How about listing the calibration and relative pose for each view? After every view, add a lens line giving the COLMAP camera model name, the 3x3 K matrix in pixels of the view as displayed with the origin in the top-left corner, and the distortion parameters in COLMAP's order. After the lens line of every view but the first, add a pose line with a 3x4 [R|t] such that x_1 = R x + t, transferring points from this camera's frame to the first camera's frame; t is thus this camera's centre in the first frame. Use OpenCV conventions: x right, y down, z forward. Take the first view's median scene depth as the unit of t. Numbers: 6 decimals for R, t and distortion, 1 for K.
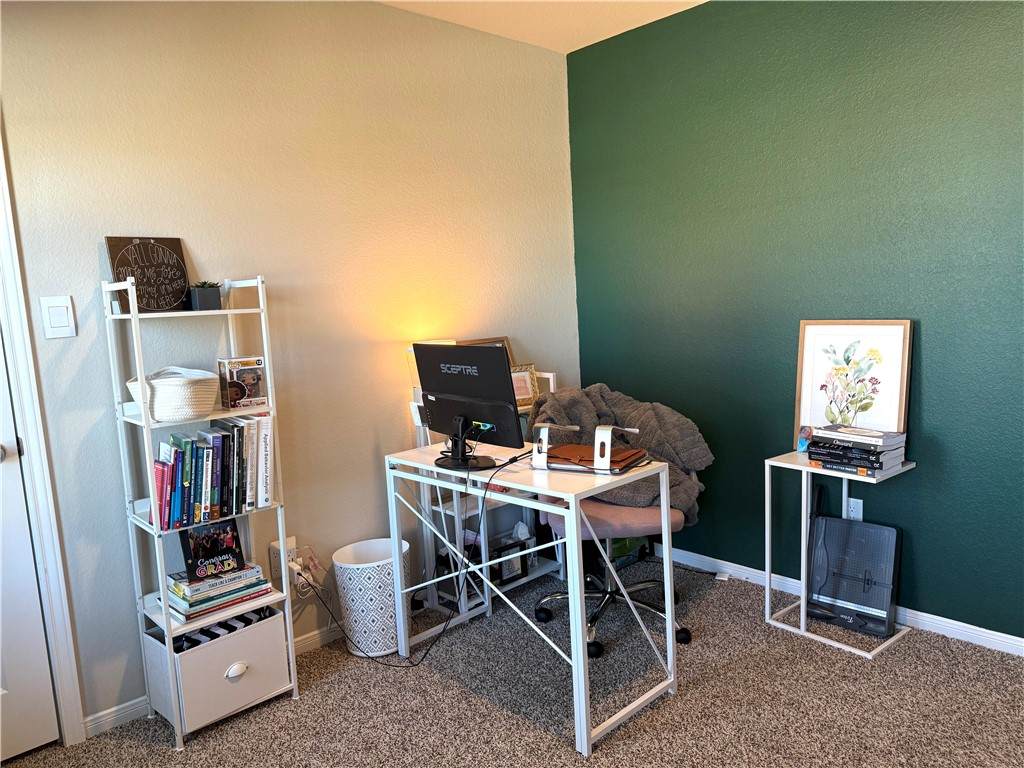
lens RADIAL K [[702.7, 0, 512.0], [0, 702.7, 384.0], [0, 0, 1]] dist [0.071420, -0.090331]
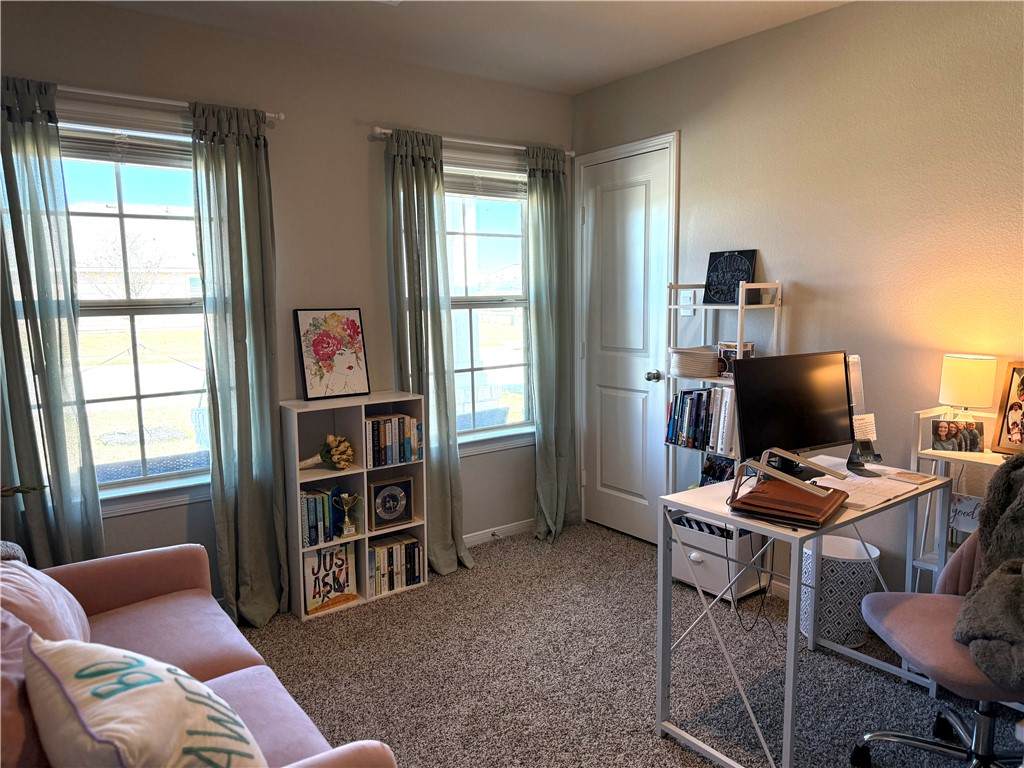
lens RADIAL K [[702.7, 0, 512.0], [0, 702.7, 384.0], [0, 0, 1]] dist [0.071420, -0.090331]
pose [[-0.081603, 0.180924, -0.980106, 0.984410], [-0.103943, 0.976478, 0.188909, -0.169642], [0.991230, 0.117290, -0.060877, 0.686407]]
